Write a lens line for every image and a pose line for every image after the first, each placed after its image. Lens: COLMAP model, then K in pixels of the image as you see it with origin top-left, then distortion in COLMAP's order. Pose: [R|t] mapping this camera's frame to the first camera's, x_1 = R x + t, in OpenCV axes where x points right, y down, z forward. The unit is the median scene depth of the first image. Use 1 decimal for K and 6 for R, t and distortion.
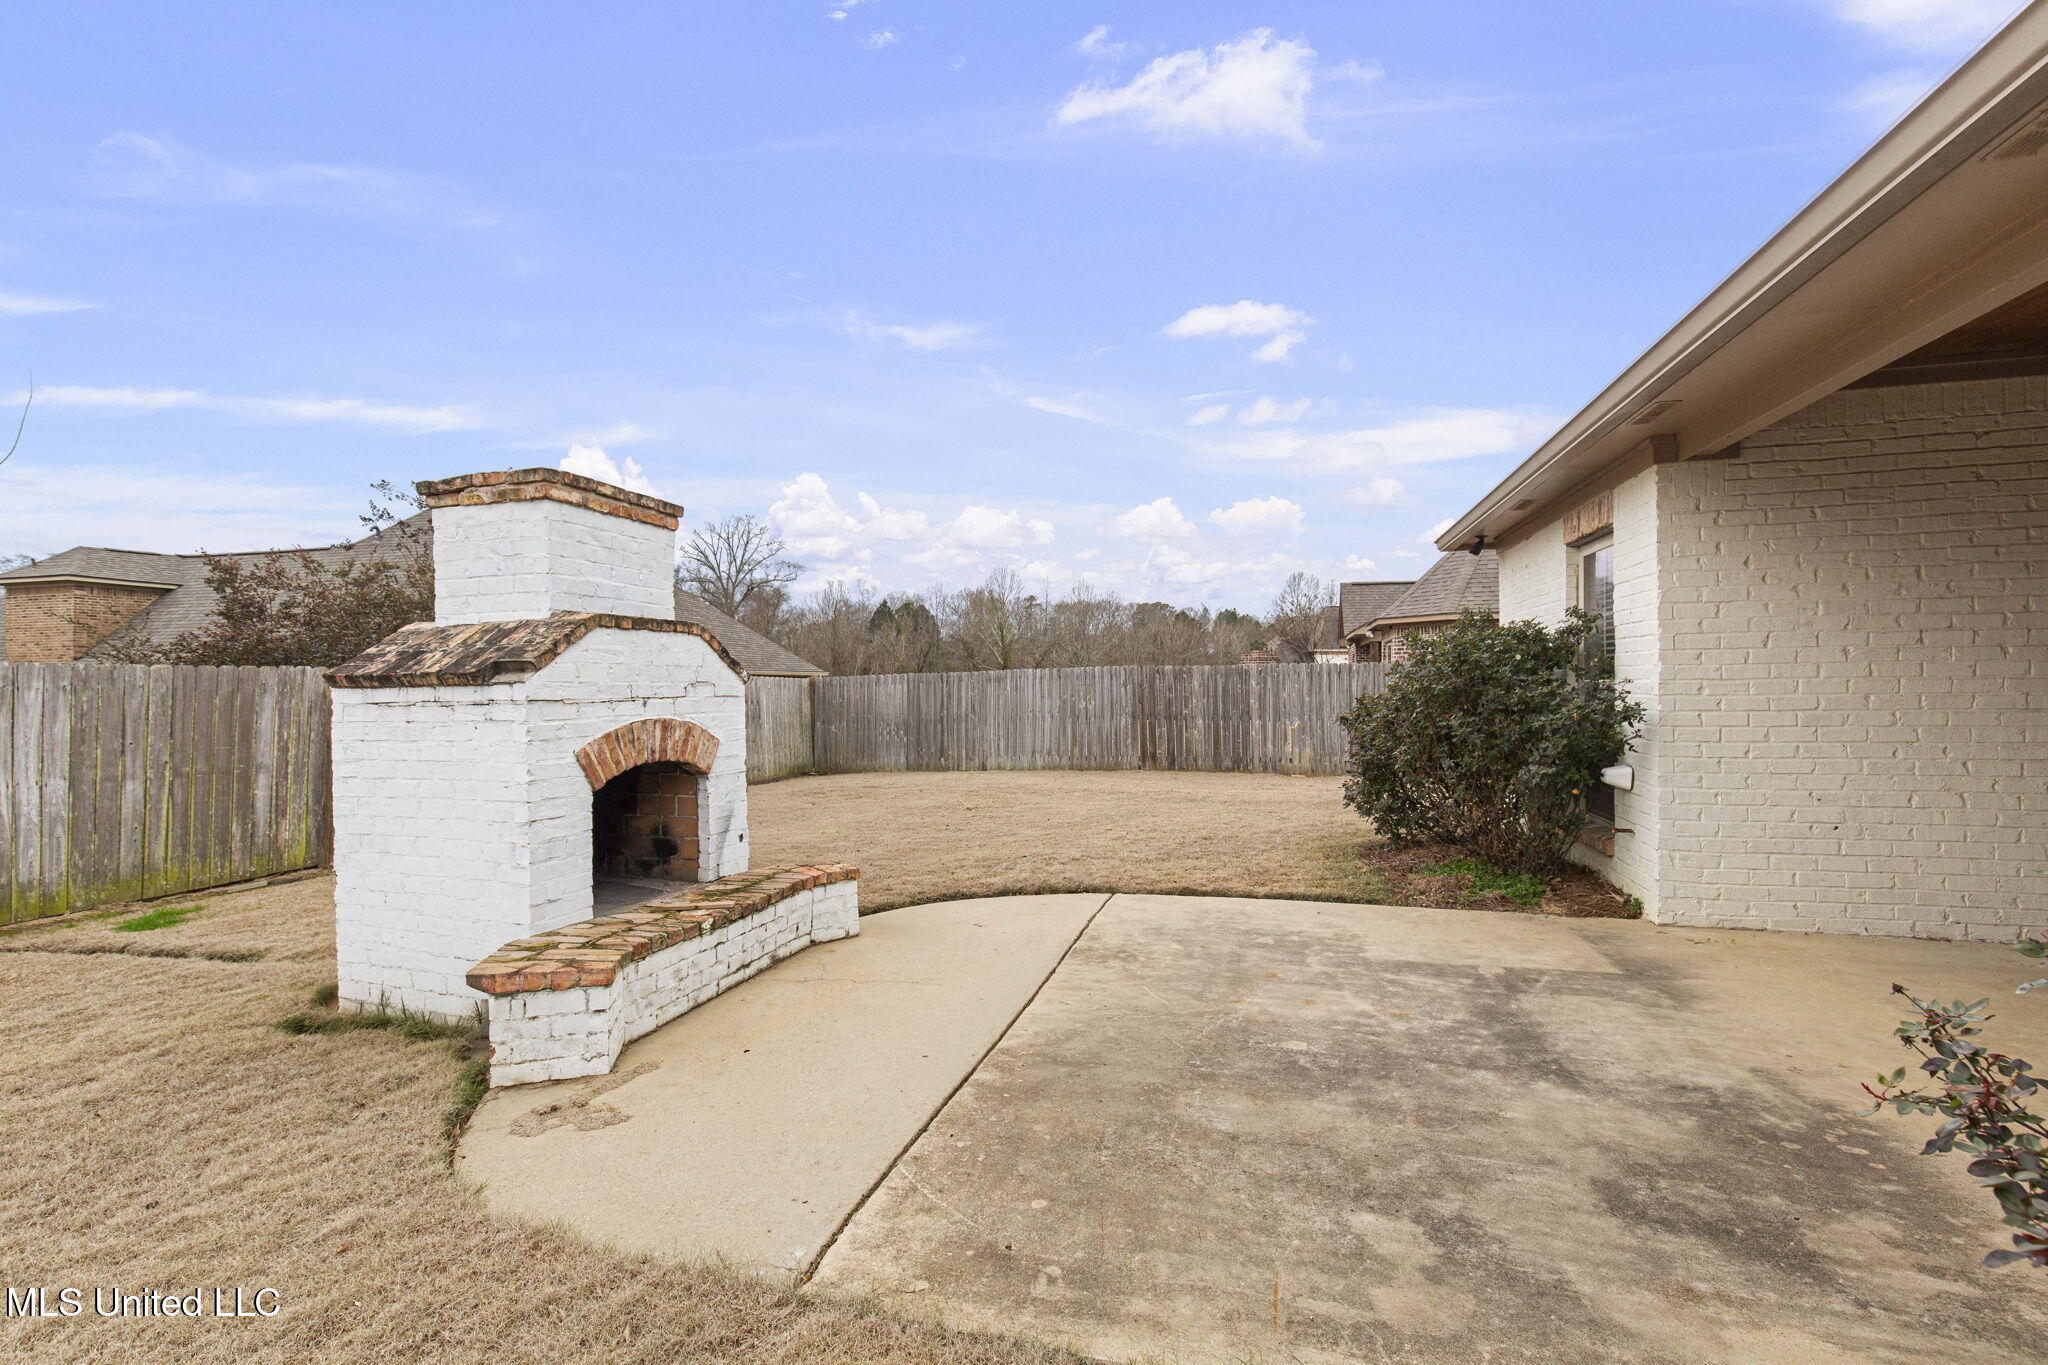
lens RADIAL K [[928.5, 0, 1024.0], [0, 928.5, 682.5], [0, 0, 1]] dist [0.007105, 0.000112]
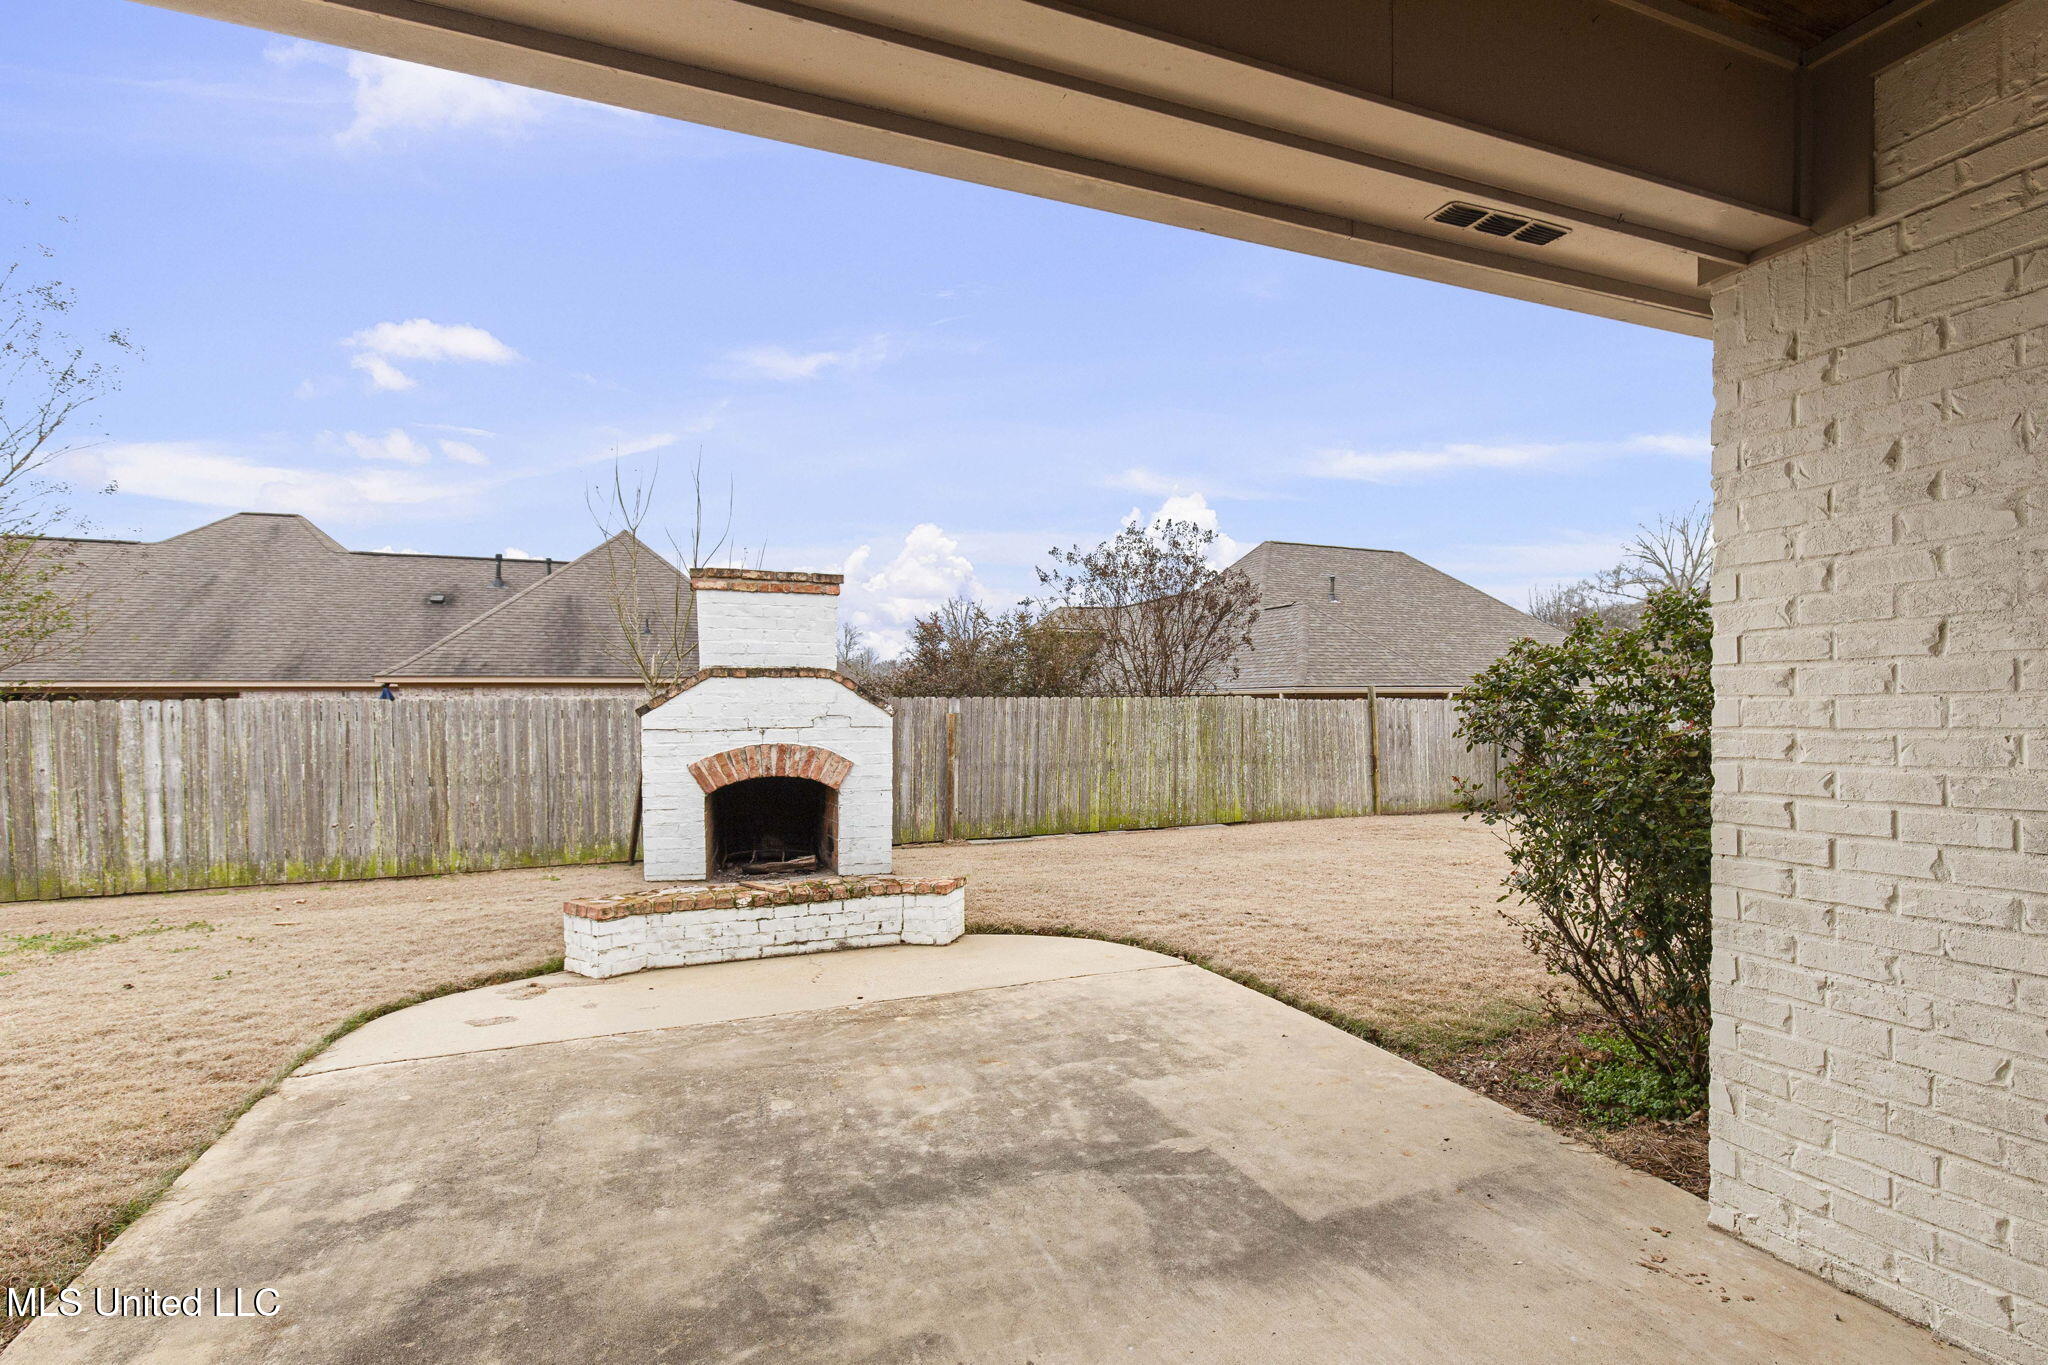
lens RADIAL K [[986.9, 0, 1077.5], [0, 986.9, 721.6], [0, 0, 1]] dist [0.003765, 0.001166]
pose [[0.627545, 0.013547, -0.778463, 0.946201], [0.004021, 0.999779, 0.020640, -0.019429], [0.778570, -0.016083, 0.627351, 0.448399]]
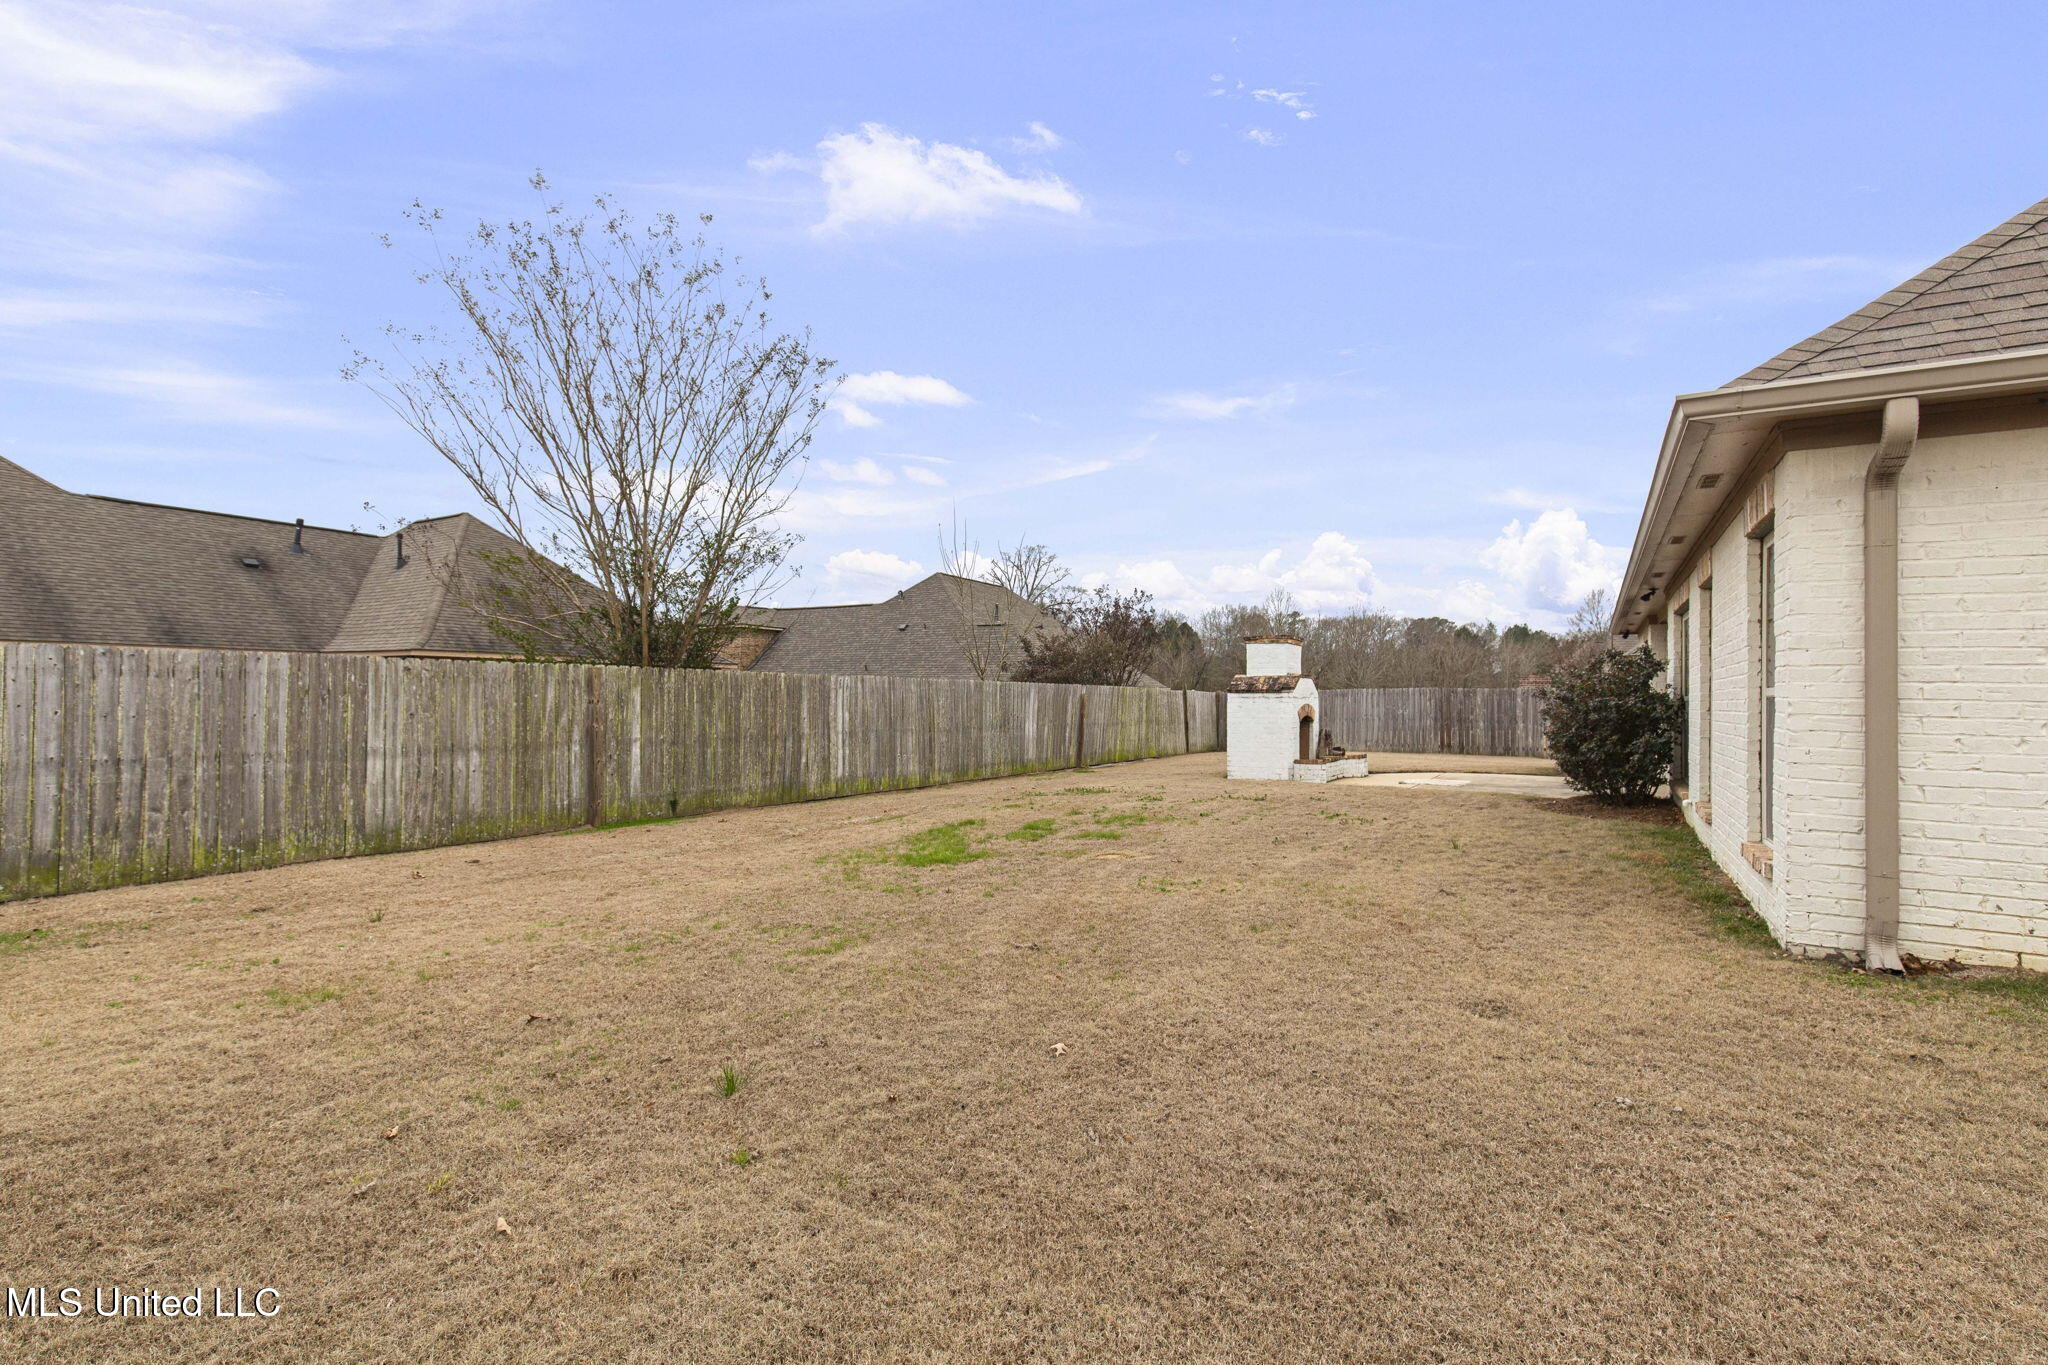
lens RADIAL K [[919.3, 0, 1018.3], [0, 919.3, 690.2], [0, 0, 1]] dist [0.000376, 0.000066]
pose [[0.960622, 0.015026, -0.277451, -0.466419], [-0.017319, 0.999833, -0.005816, 0.027708], [0.277317, 0.010392, 0.960722, -2.502477]]
